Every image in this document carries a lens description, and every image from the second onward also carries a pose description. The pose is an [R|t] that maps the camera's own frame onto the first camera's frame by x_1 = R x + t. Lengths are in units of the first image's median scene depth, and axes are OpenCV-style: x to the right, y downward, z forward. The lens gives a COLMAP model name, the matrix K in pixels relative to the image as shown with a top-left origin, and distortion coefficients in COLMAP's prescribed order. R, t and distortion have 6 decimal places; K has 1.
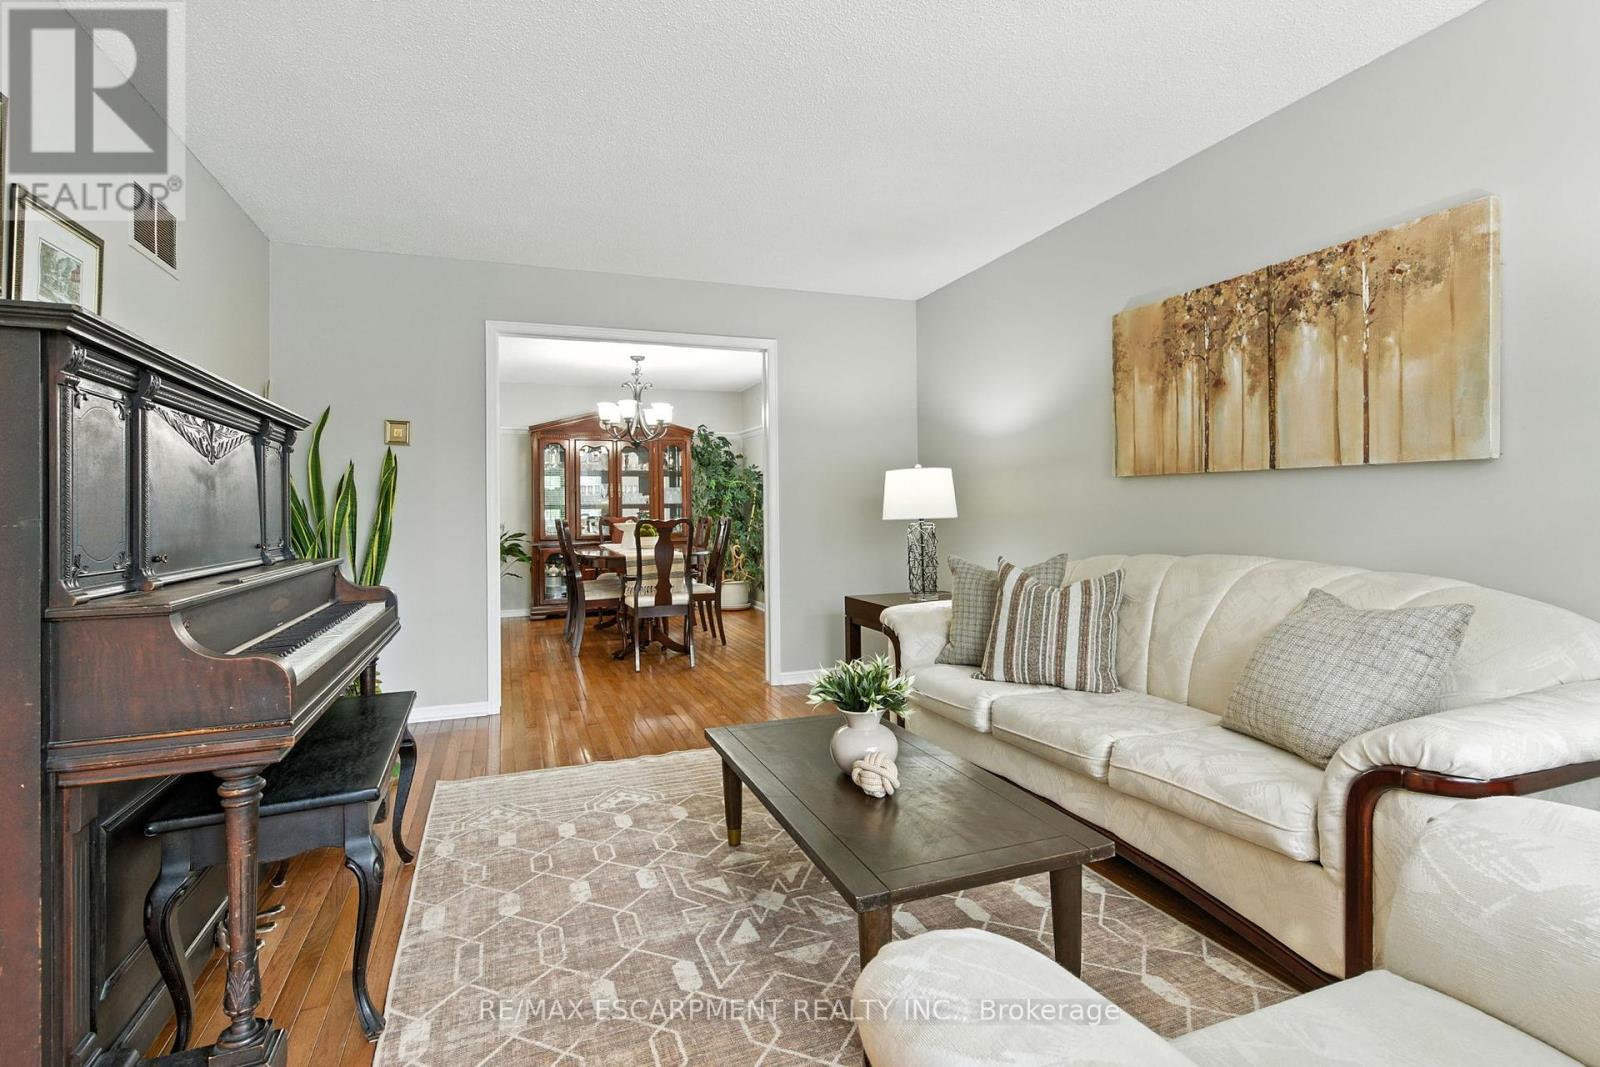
lens RADIAL K [[776.7, 0, 788.2], [0, 776.7, 497.4], [0, 0, 1]] dist [0.001849, -0.002106]
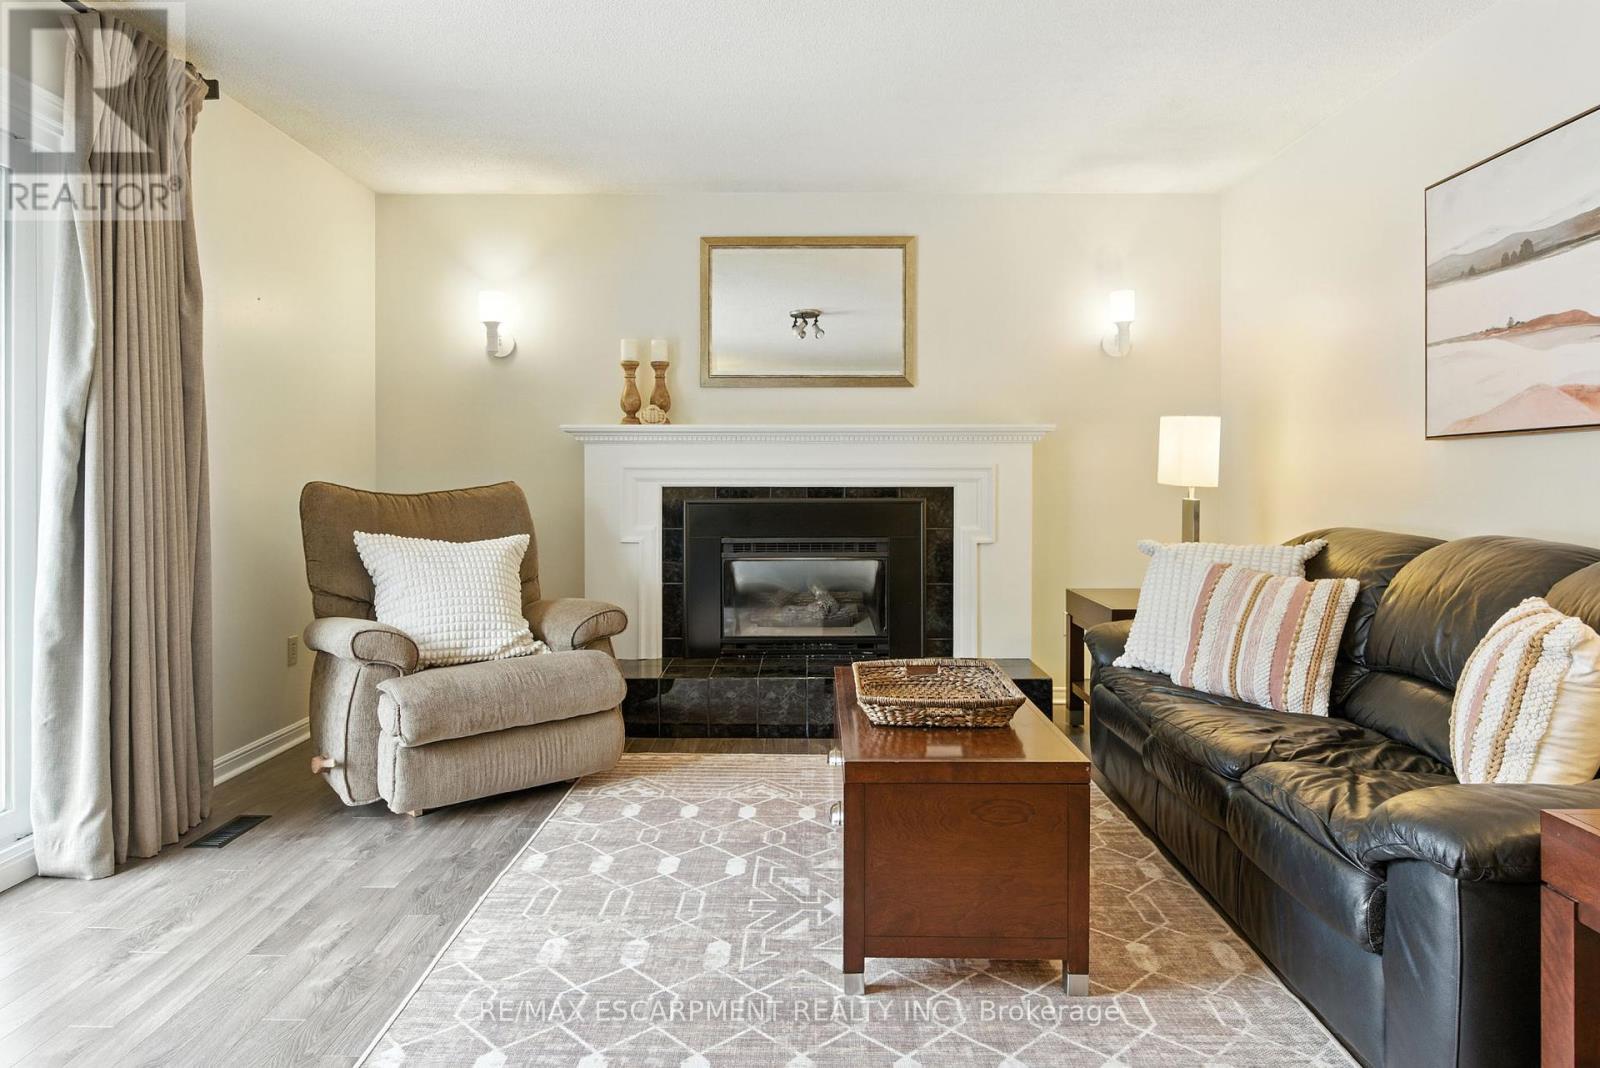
lens RADIAL K [[991.5, 0, 803.5], [0, 991.5, 495.9], [0, 0, 1]] dist [-0.003044, 0.004707]
pose [[-0.932990, 0.010923, 0.359736, -0.315661], [0.008105, 0.999924, -0.009340, 0.033633], [-0.359810, -0.005798, -0.933008, 1.642174]]
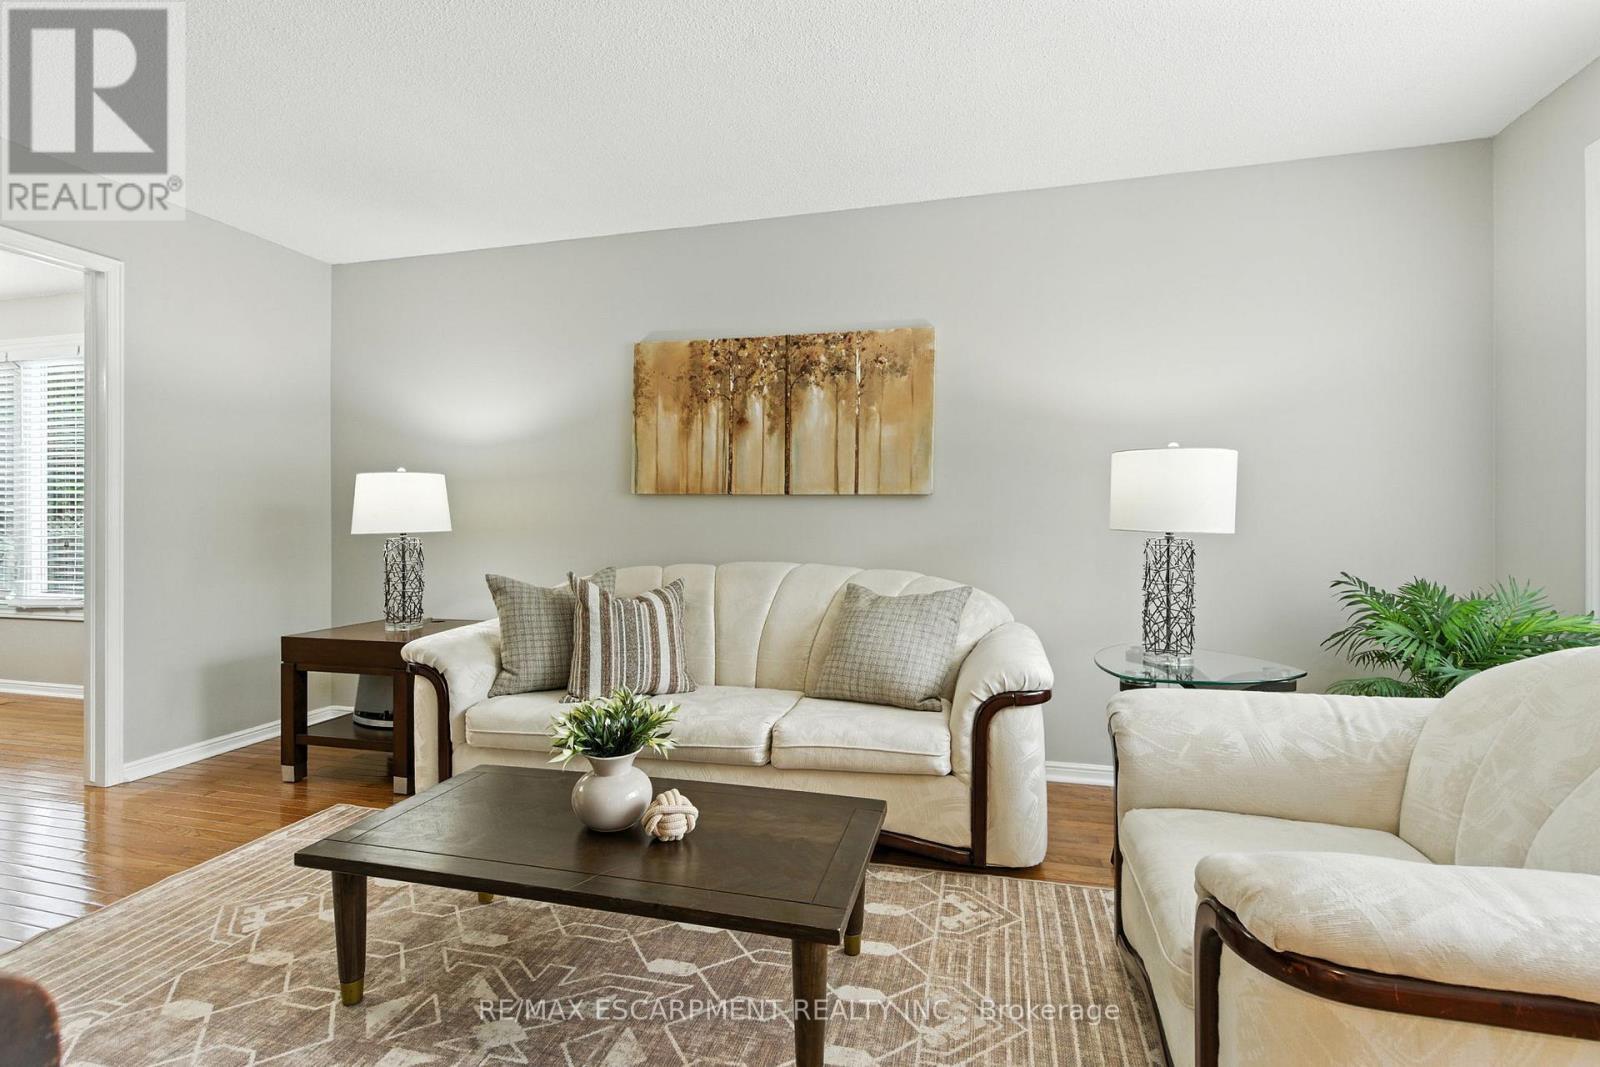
lens RADIAL K [[737.6, 0, 803.1], [0, 737.6, 527.1], [0, 0, 1]] dist [0.007168, -0.002732]
pose [[0.565507, 0.008160, 0.824703, -0.355165], [-0.022366, 0.999735, 0.005445, 0.010307], [-0.824440, -0.021524, 0.565540, 0.278515]]
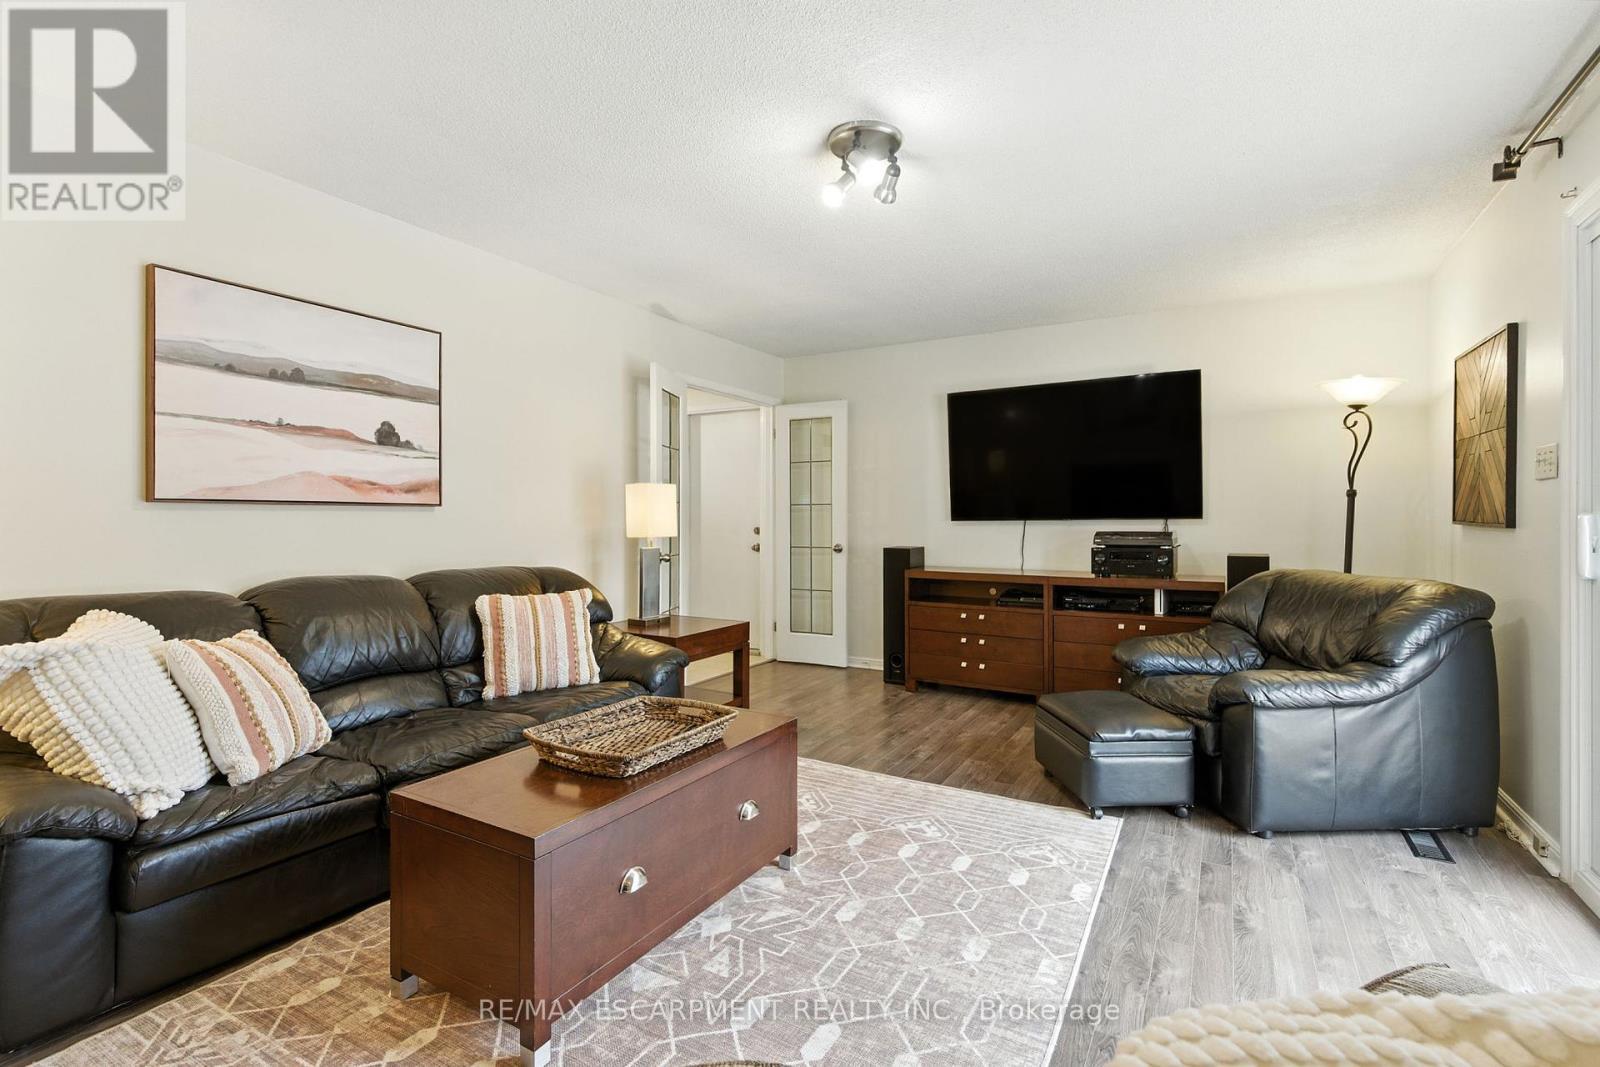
lens RADIAL K [[737.6, 0, 794.6], [0, 737.6, 524.3], [0, 0, 1]] dist [0.007168, -0.002732]
pose [[0.626526, 0.023268, -0.779053, 0.615467], [0.002057, 0.999501, 0.031506, -0.033839], [0.779398, -0.021342, 0.626166, 0.372775]]
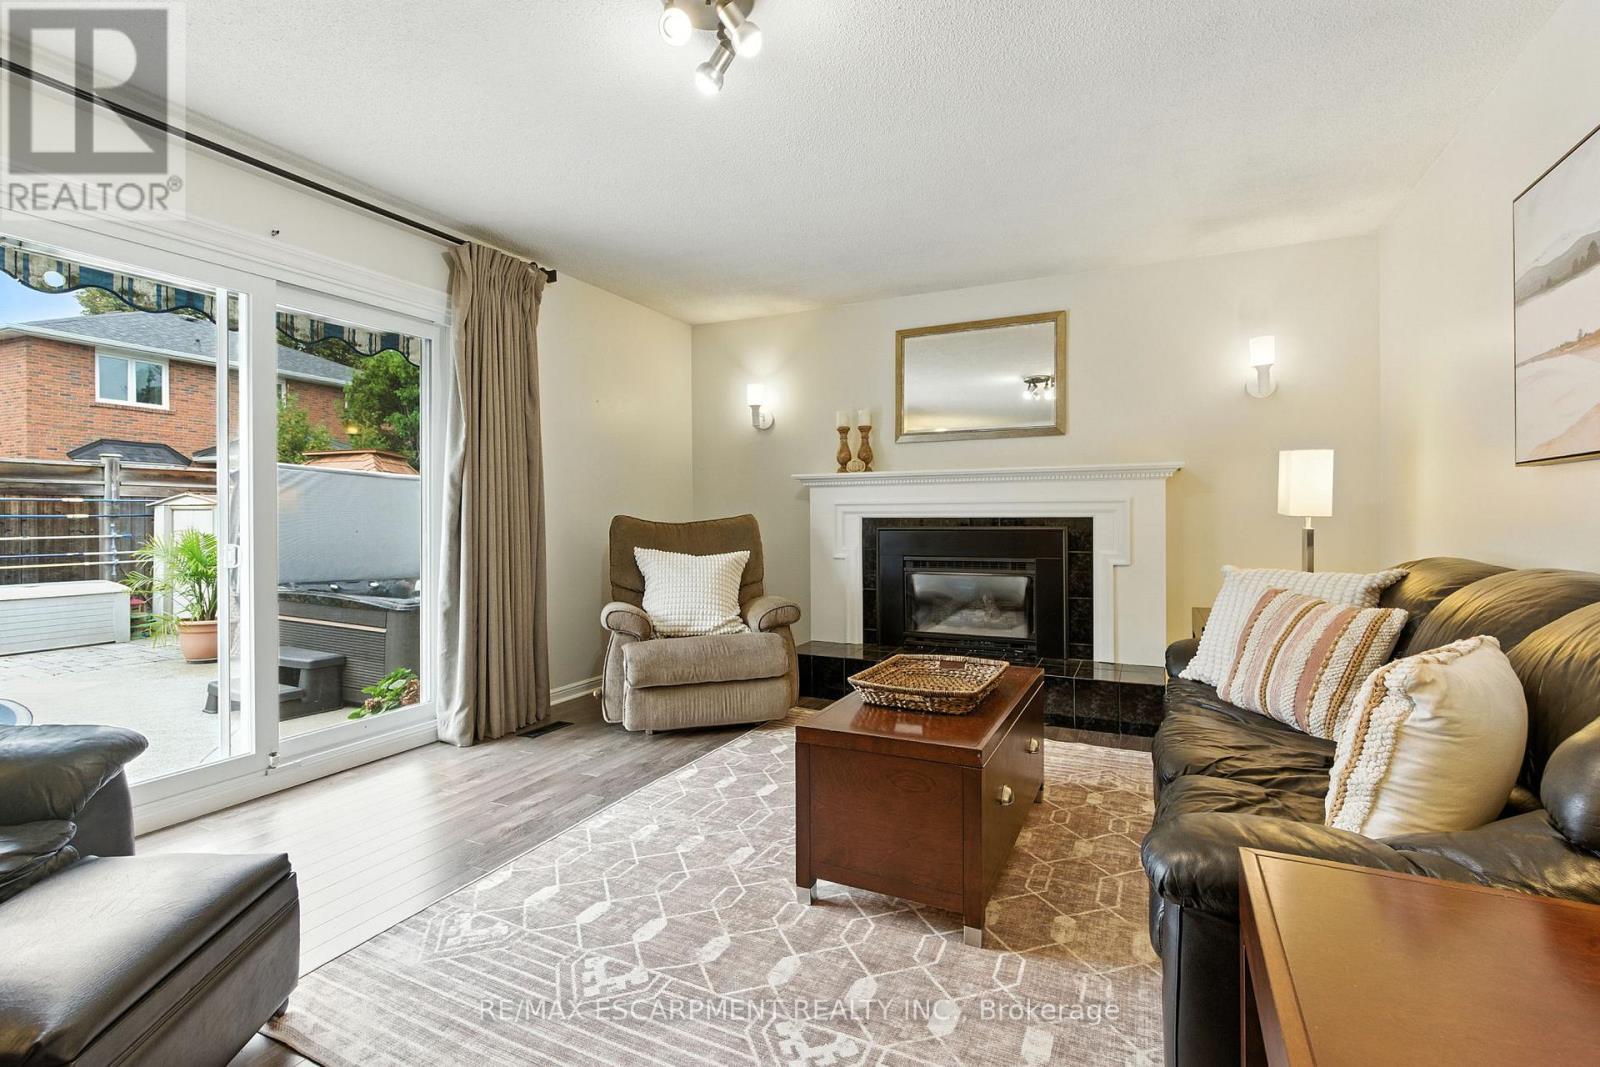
lens RADIAL K [[737.6, 0, 807.8], [0, 737.6, 522.8], [0, 0, 1]] dist [0.007168, -0.002732]
pose [[-0.693943, 0.011513, 0.719938, -0.616735], [0.002684, 0.999907, -0.013402, 0.034599], [-0.720025, -0.007368, -0.693909, 1.436040]]
